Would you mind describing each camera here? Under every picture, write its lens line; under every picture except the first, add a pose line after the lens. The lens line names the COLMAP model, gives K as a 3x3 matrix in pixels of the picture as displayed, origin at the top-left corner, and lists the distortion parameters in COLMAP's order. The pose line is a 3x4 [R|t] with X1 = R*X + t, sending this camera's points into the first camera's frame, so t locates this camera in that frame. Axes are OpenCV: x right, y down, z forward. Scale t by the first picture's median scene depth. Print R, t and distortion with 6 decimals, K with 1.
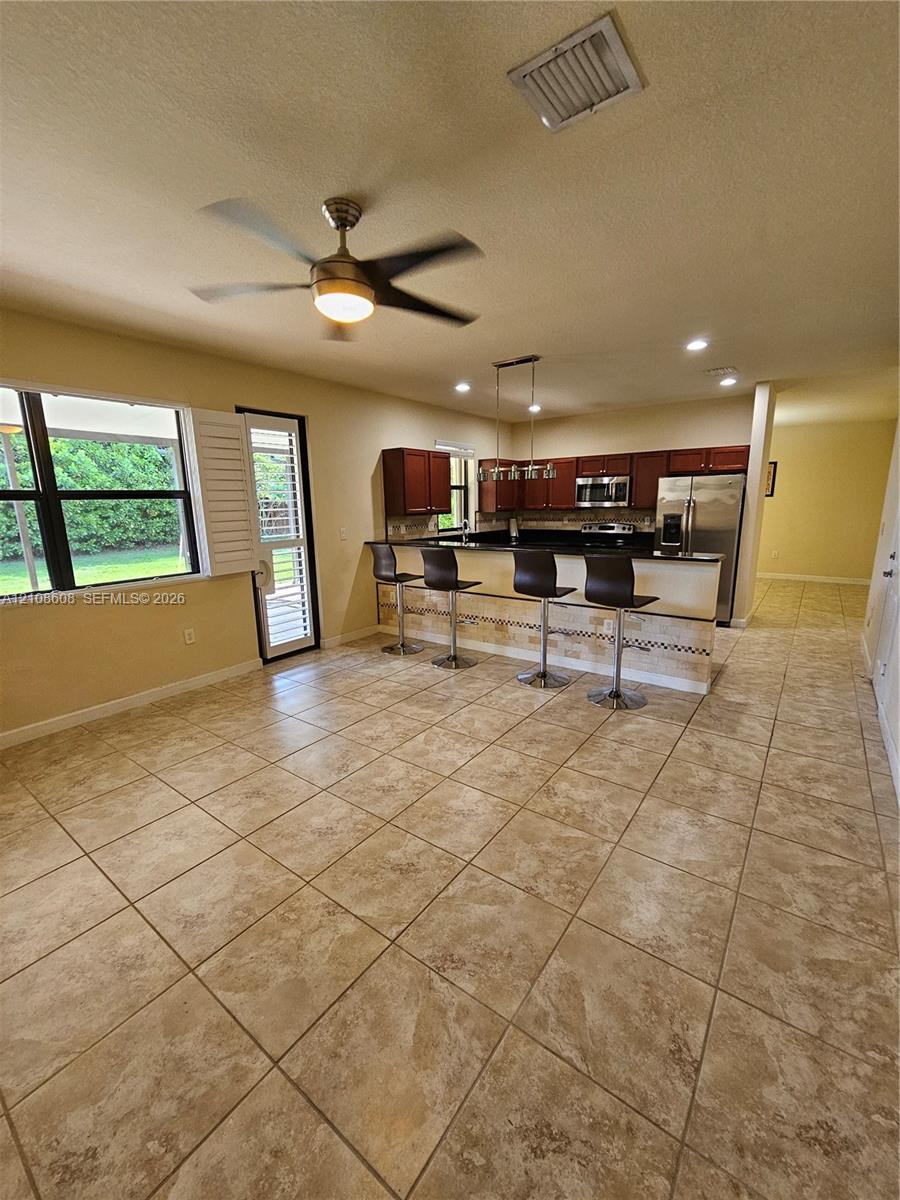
lens RADIAL K [[492.9, 0, 452.9], [0, 492.9, 600.9], [0, 0, 1]] dist [-0.001409, -0.000057]
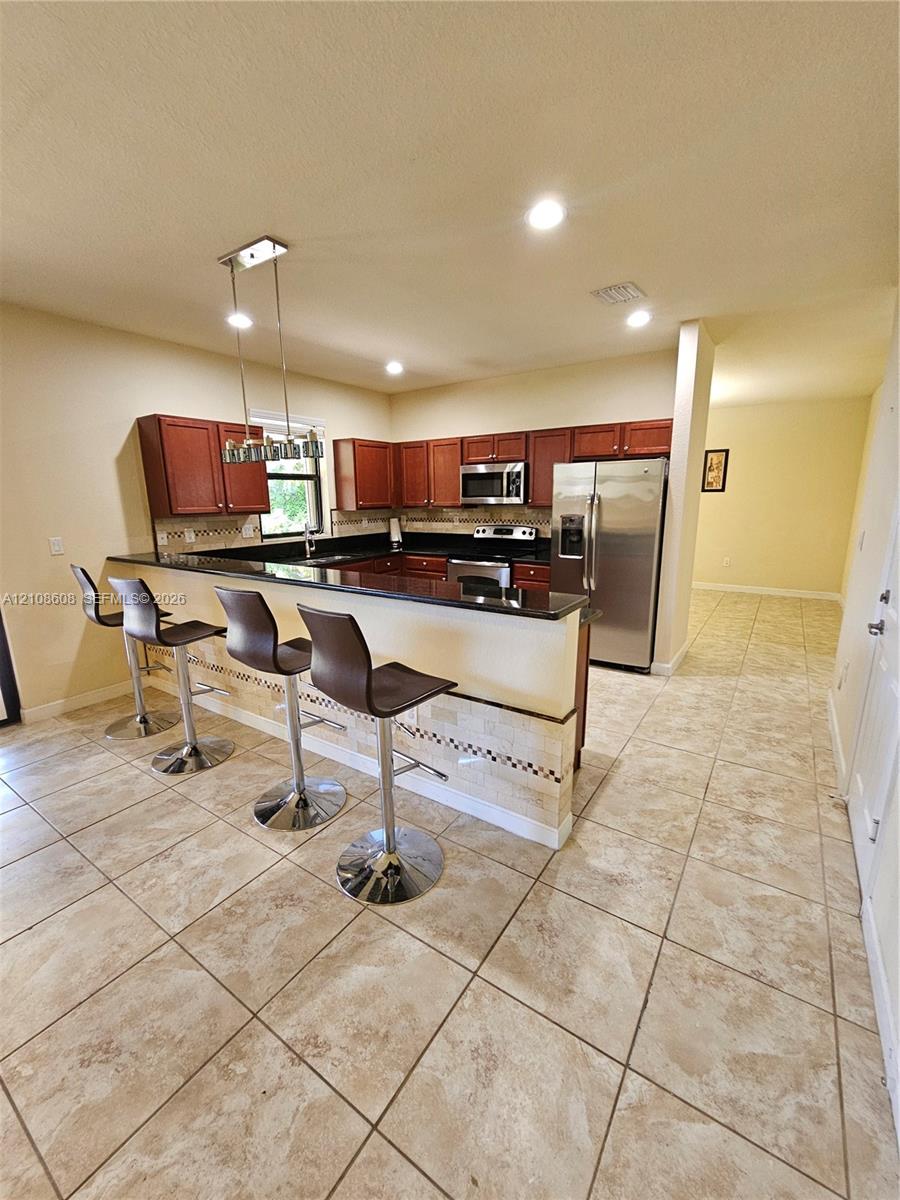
lens RADIAL K [[492.9, 0, 452.5], [0, 492.9, 600.7], [0, 0, 1]] dist [-0.001409, -0.000057]
pose [[0.999053, -0.004577, 0.043275, 0.259606], [0.004101, 0.999930, 0.011079, -0.066023], [-0.043322, -0.010891, 0.999002, 0.317882]]
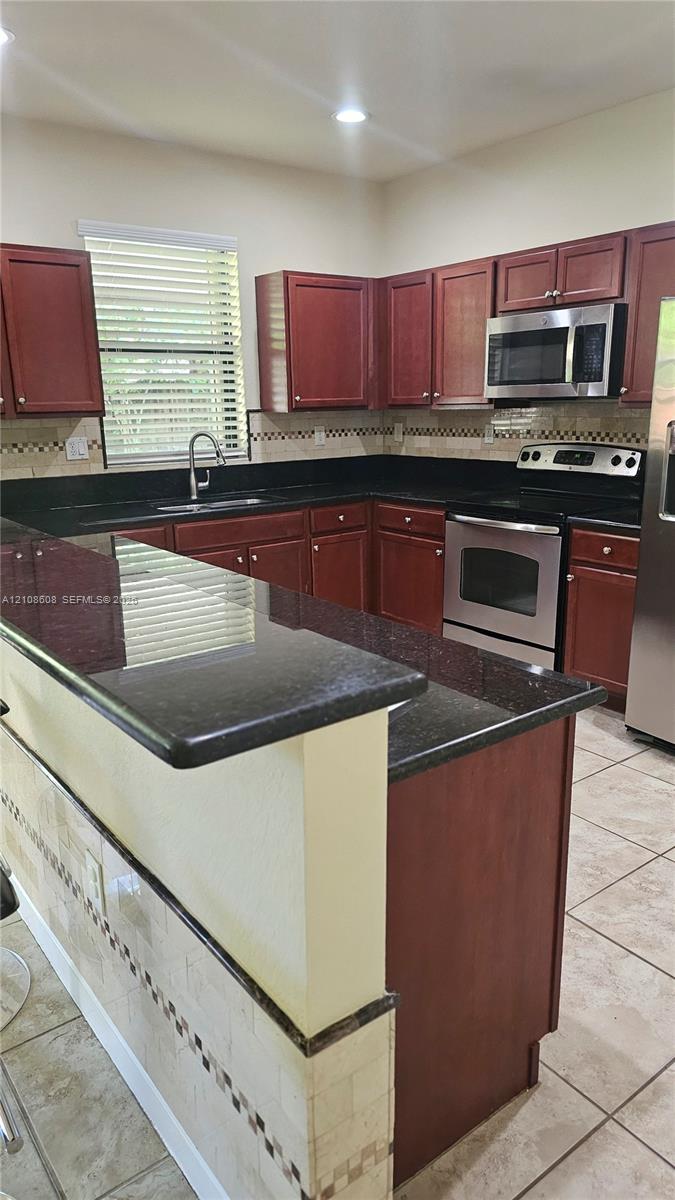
lens RADIAL K [[803.1, 0, 345.5], [0, 803.1, 608.1], [0, 0, 1]] dist [0.063872, -0.022345]
pose [[0.961111, 0.070053, -0.267129, 0.409786], [-0.053029, 0.996106, 0.070430, -0.092880], [0.271023, -0.053525, 0.961084, 0.492940]]
